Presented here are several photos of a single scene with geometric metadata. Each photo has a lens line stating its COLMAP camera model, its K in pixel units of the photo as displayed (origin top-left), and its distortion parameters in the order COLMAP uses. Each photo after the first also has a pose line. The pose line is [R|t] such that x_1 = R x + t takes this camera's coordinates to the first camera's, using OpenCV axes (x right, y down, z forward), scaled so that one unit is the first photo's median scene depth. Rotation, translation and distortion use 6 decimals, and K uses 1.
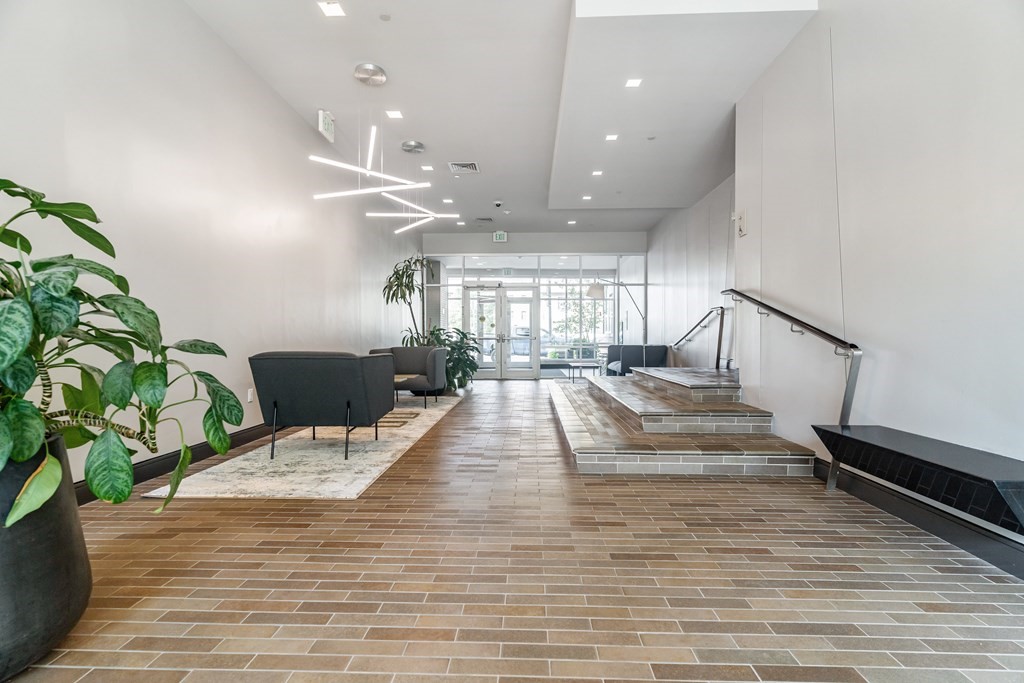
lens RADIAL K [[531.5, 0, 512.0], [0, 531.5, 341.5], [0, 0, 1]] dist [0.002663, 0.000394]
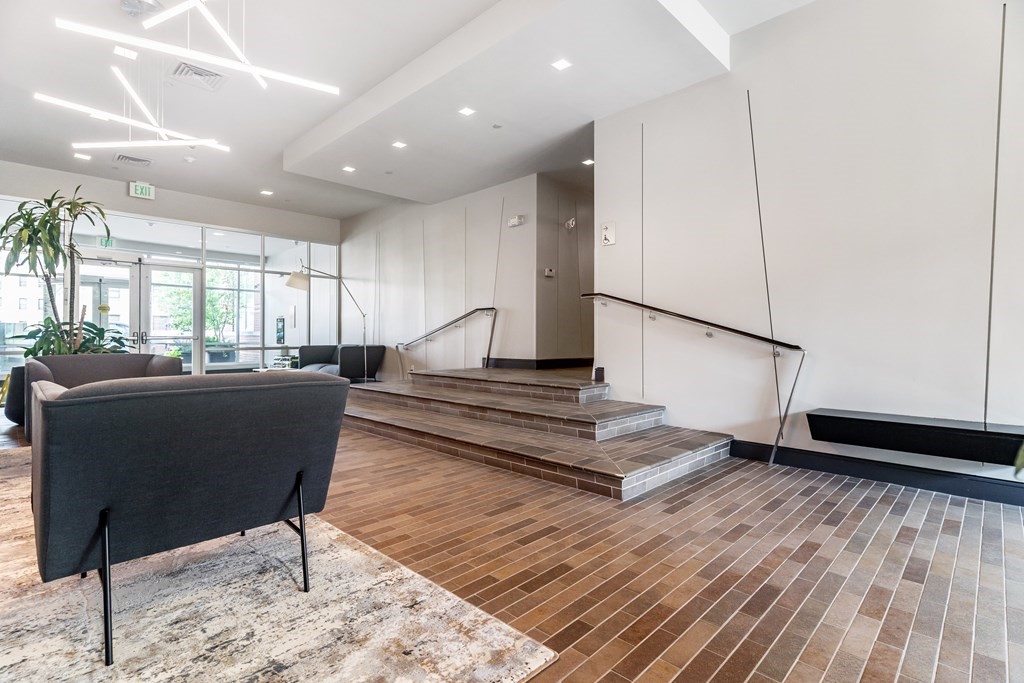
lens RADIAL K [[511.8, 0, 515.0], [0, 511.8, 329.4], [0, 0, 1]] dist [0.005191, 0.001097]
pose [[0.654113, 0.009507, 0.756338, -0.618420], [0.003739, 0.999868, -0.015802, -0.014753], [-0.756388, 0.013164, 0.653991, 0.606998]]
